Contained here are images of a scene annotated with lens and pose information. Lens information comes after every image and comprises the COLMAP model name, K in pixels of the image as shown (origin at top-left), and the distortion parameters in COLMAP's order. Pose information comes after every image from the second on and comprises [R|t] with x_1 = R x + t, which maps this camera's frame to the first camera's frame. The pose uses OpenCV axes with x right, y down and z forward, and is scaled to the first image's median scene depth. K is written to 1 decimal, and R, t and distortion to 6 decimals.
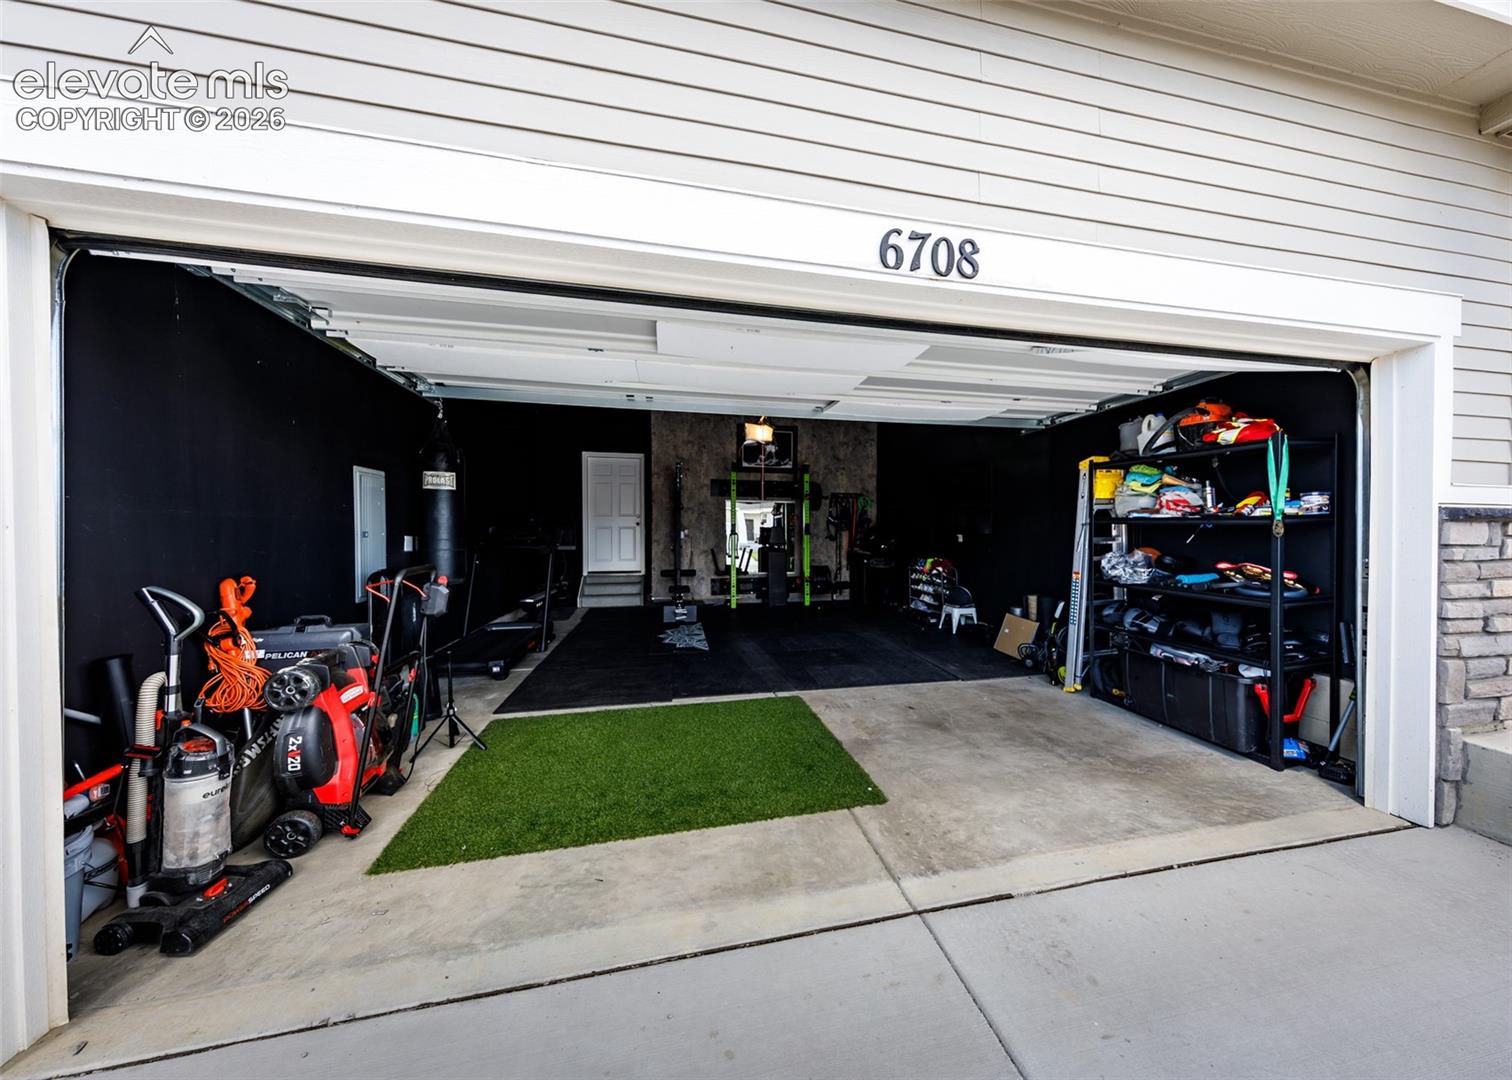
lens RADIAL K [[470.1, 0, 760.5], [0, 470.1, 537.4], [0, 0, 1]] dist [-0.000054, 0.000000]
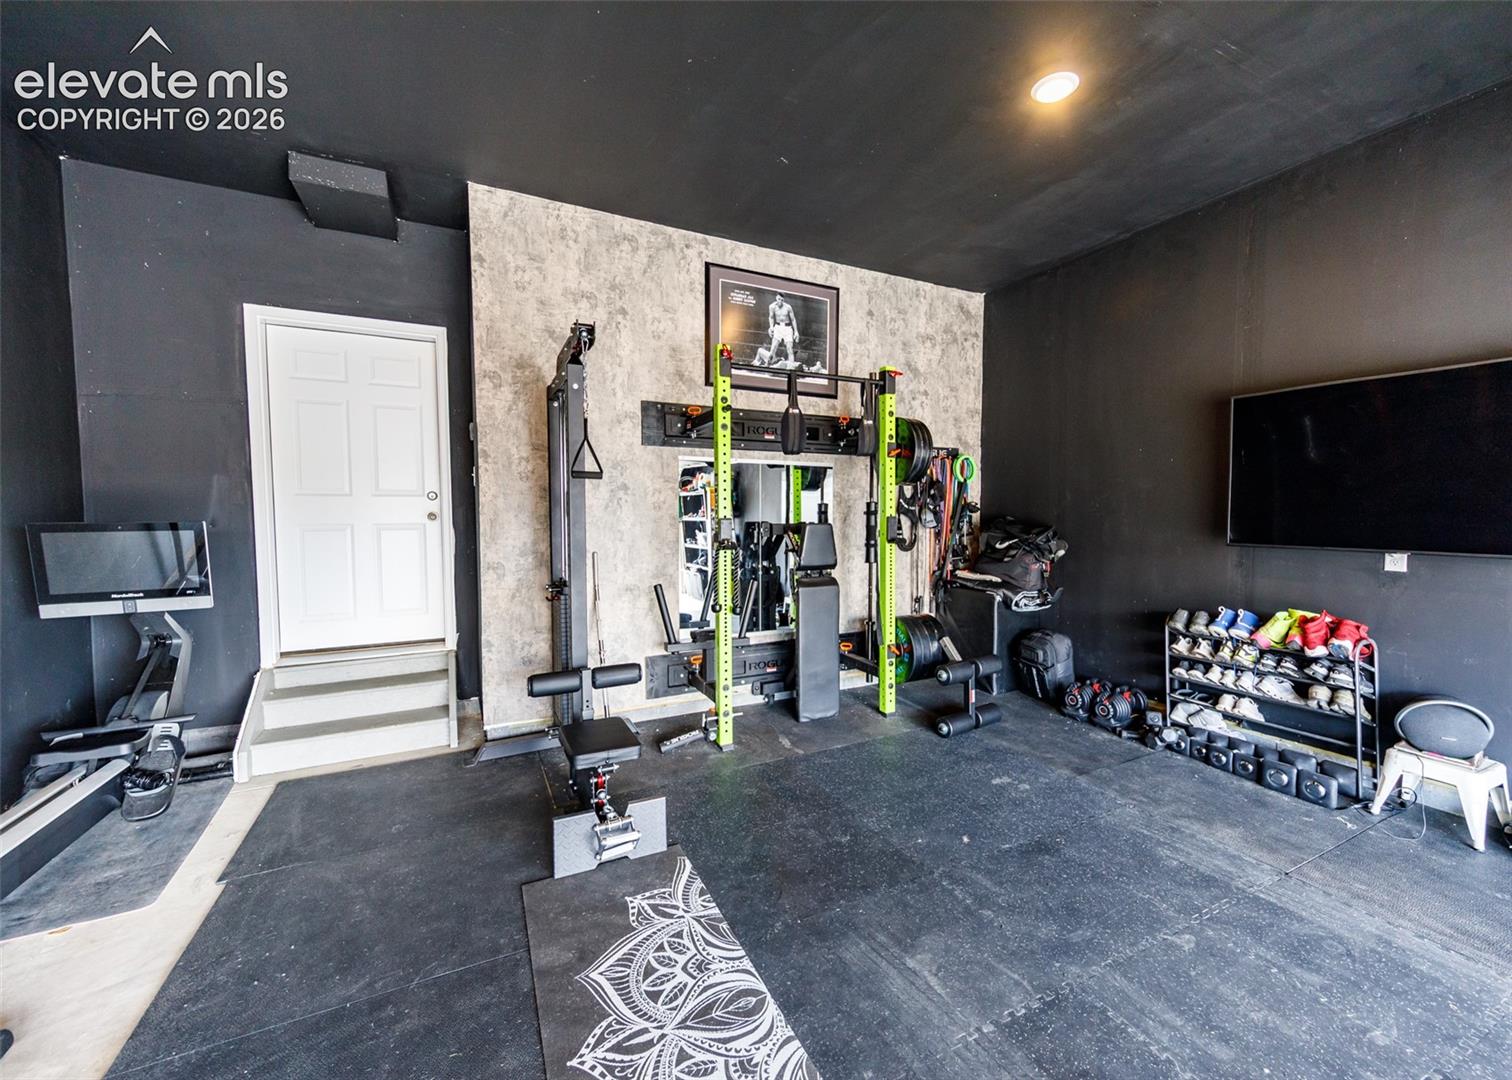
lens RADIAL K [[597.7, 0, 759.2], [0, 597.7, 544.2], [0, 0, 1]] dist [0.000534, 0.000071]
pose [[0.962485, -0.018732, 0.270689, -0.147537], [0.004638, 0.998604, 0.052615, -0.031803], [-0.271296, -0.049386, 0.961228, 0.497634]]
